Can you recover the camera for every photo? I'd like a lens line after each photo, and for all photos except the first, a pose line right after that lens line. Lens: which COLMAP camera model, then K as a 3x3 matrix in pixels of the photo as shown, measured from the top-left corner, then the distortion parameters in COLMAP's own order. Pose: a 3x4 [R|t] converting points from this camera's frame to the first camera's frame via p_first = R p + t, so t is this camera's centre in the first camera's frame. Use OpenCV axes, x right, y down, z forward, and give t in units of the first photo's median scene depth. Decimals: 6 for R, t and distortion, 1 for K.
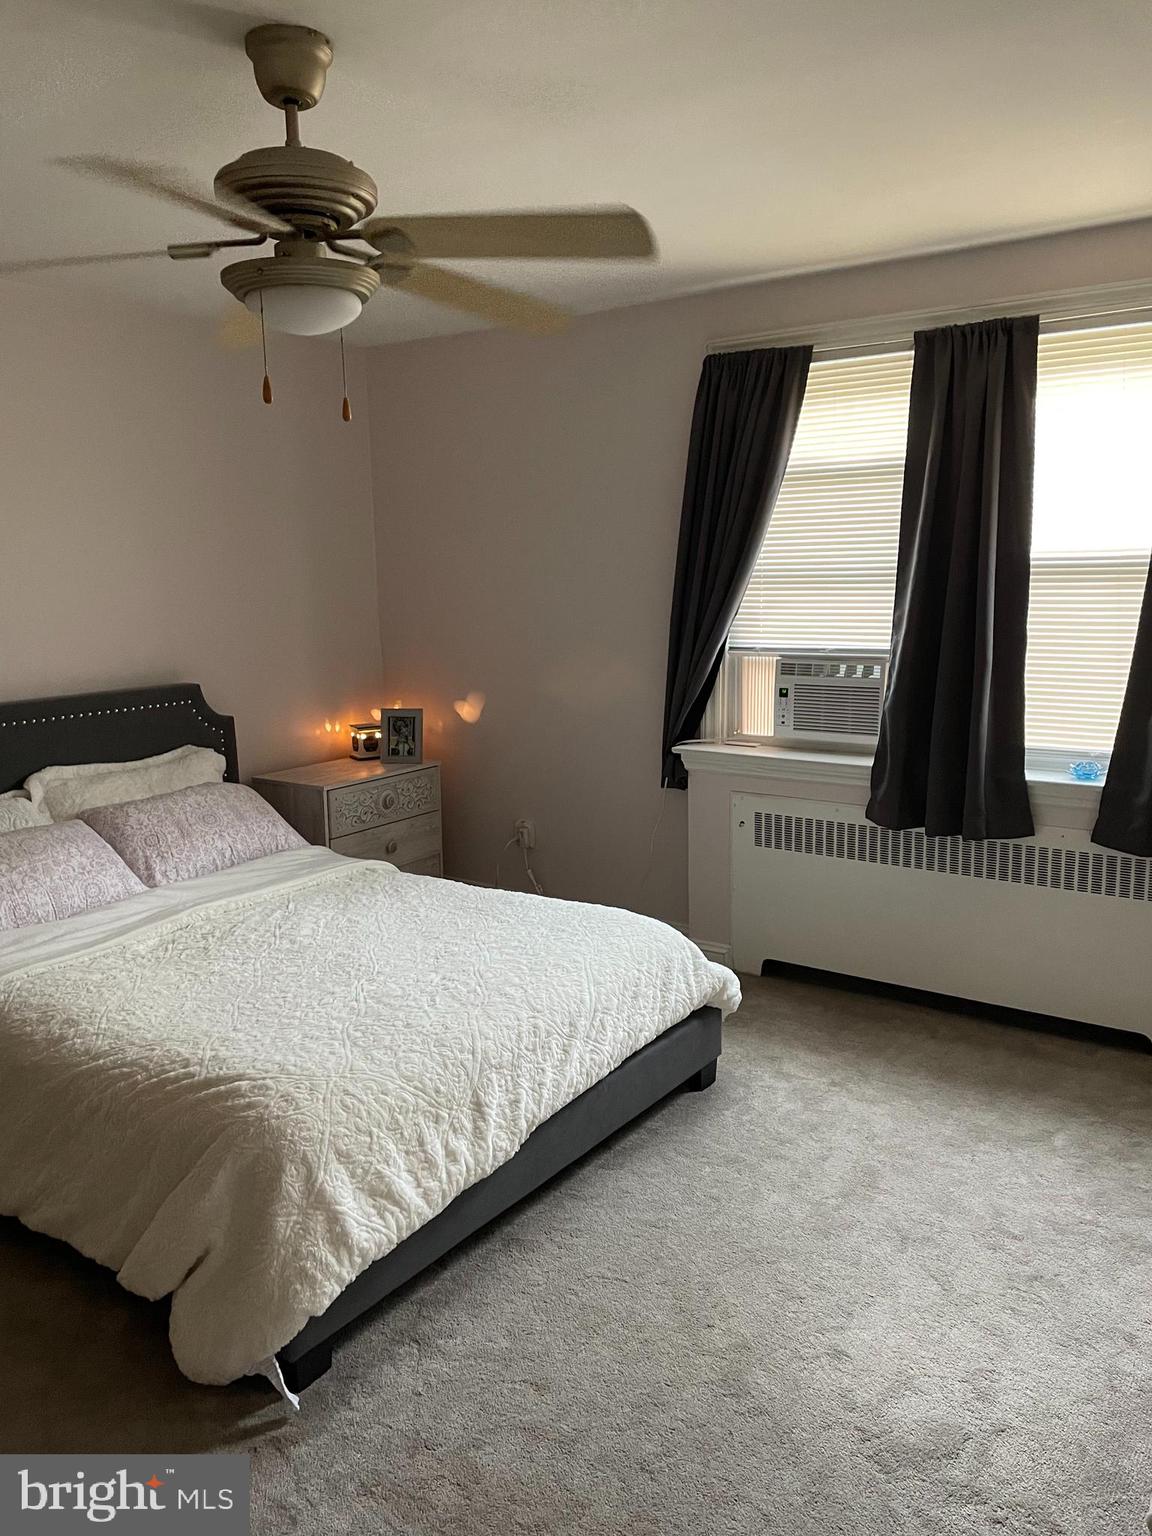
lens RADIAL K [[1183.7, 0, 583.0], [0, 1183.7, 766.9], [0, 0, 1]] dist [0.061692, -0.101047]
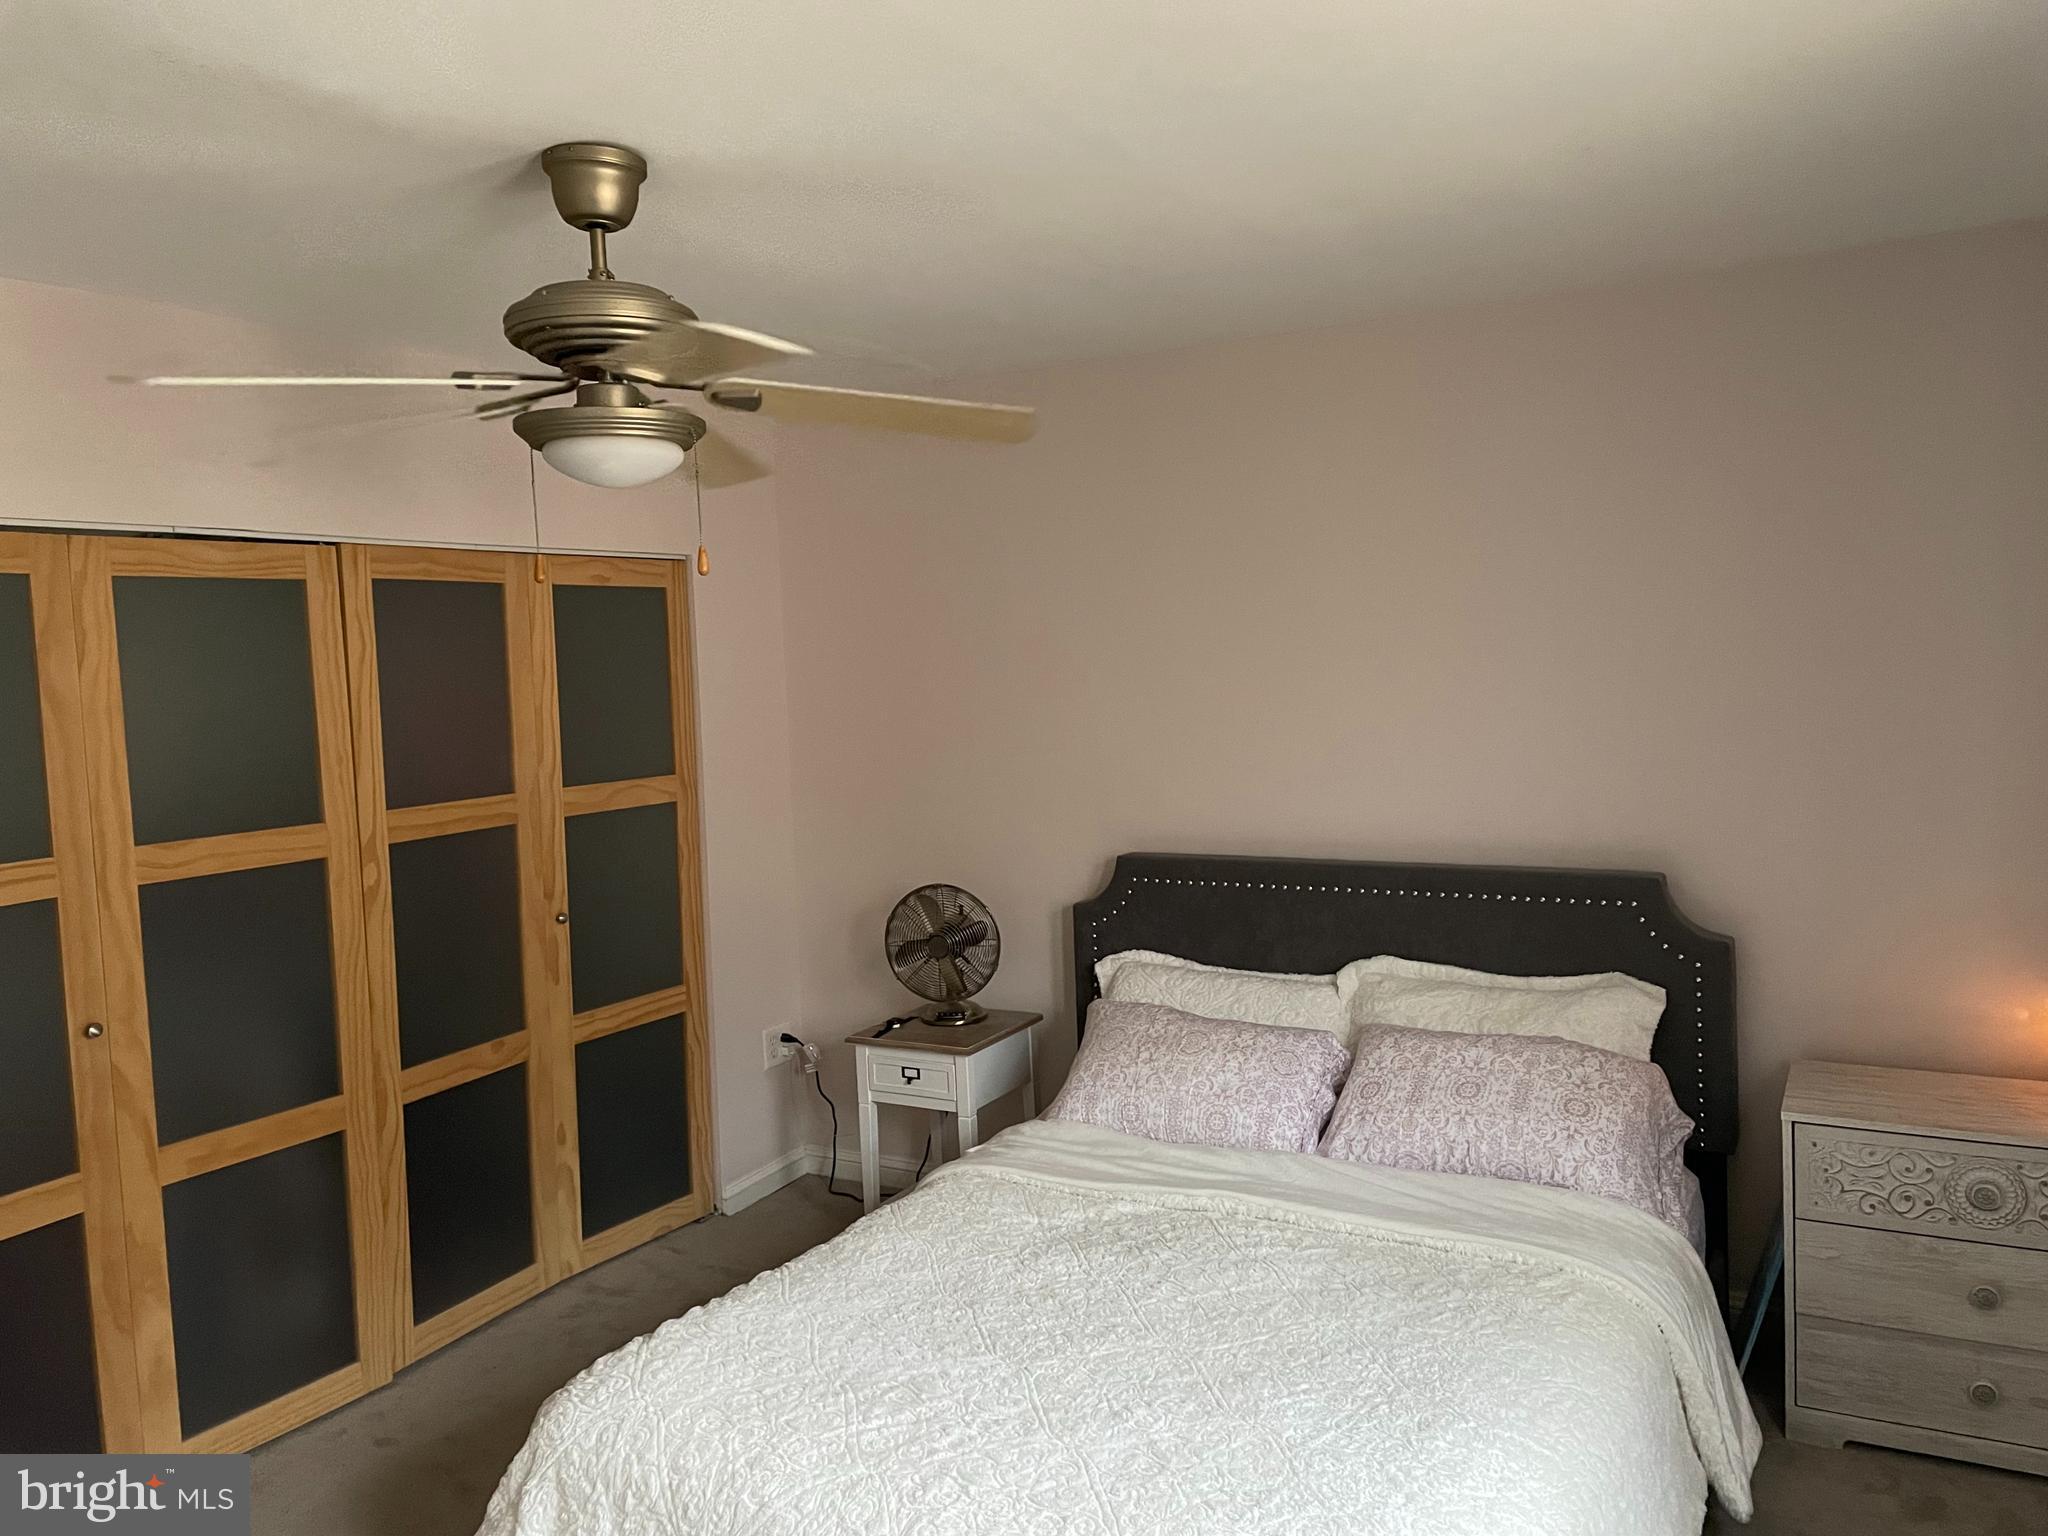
lens RADIAL K [[1578.3, 0, 1034.0], [0, 1578.3, 772.9], [0, 0, 1]] dist [0.061692, -0.101047]
pose [[0.070926, 0.092474, -0.993186, 0.511628], [-0.136957, 0.987166, 0.082133, -0.166800], [0.988034, 0.130199, 0.082681, 0.717805]]
